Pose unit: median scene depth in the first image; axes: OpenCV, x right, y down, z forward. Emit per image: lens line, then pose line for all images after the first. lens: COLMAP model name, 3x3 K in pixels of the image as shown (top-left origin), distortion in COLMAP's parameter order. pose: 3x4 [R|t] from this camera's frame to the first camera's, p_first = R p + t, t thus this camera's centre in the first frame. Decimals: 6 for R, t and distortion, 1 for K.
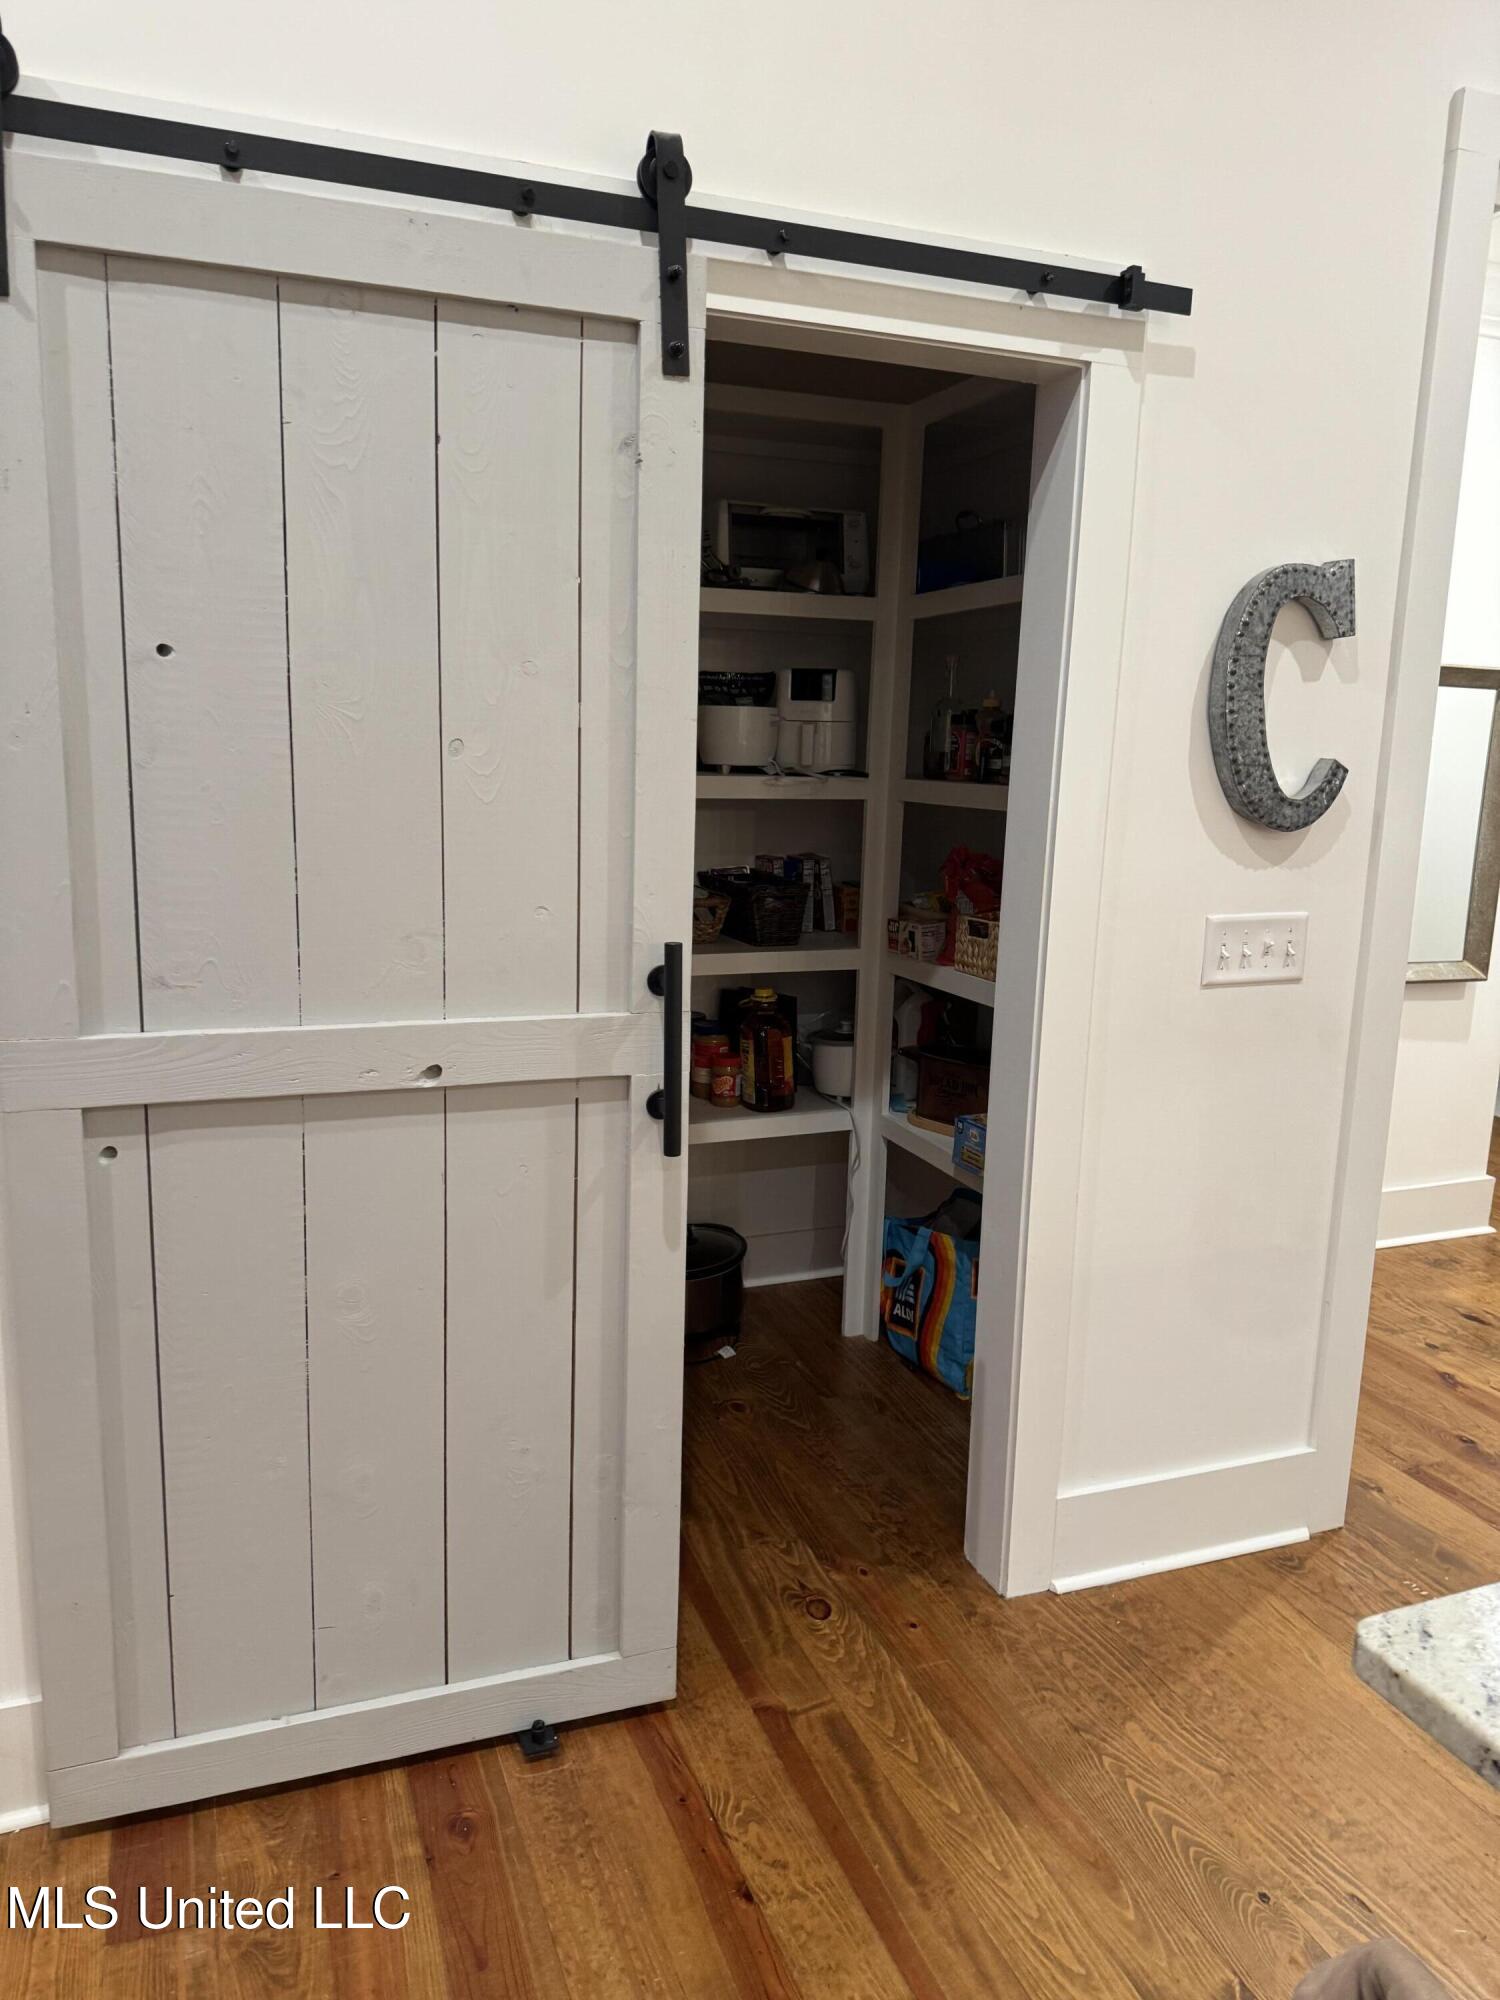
lens RADIAL K [[1422.5, 0, 743.8], [0, 1422.5, 1004.0], [0, 0, 1]] dist [0.147608, -0.219621]
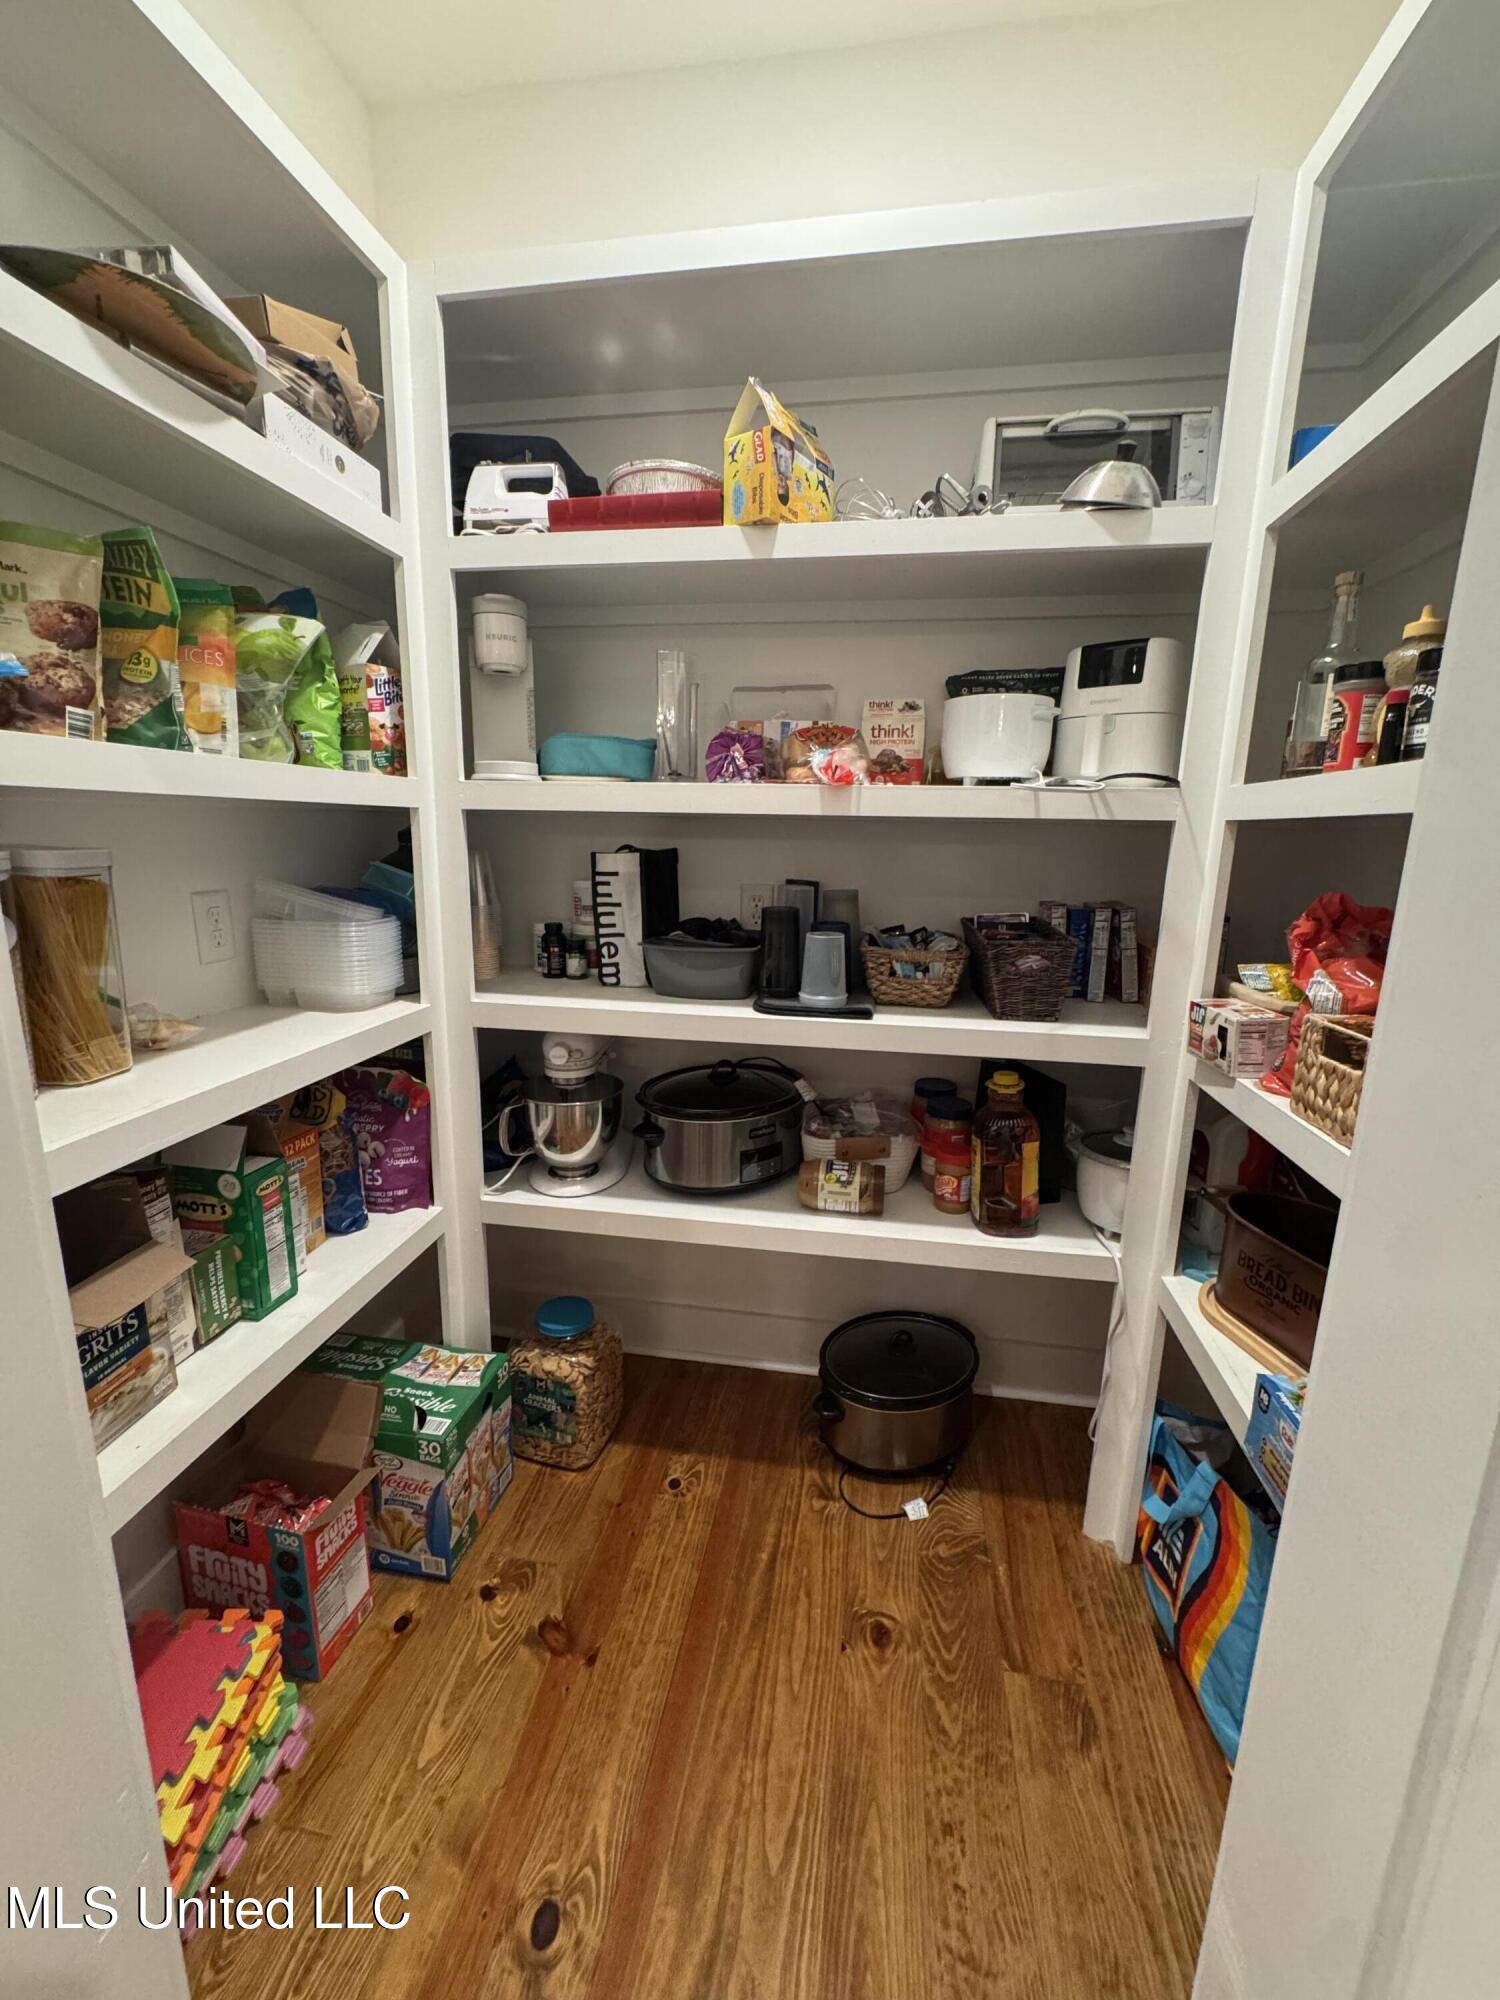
lens RADIAL K [[799.0, 0, 751.0], [0, 799.0, 998.2], [0, 0, 1]] dist [-0.005506, 0.000372]
pose [[0.862638, 0.092965, -0.497205, 0.106430], [-0.087352, 0.995577, 0.034595, -0.054787], [0.498222, 0.013589, 0.866943, 0.567369]]
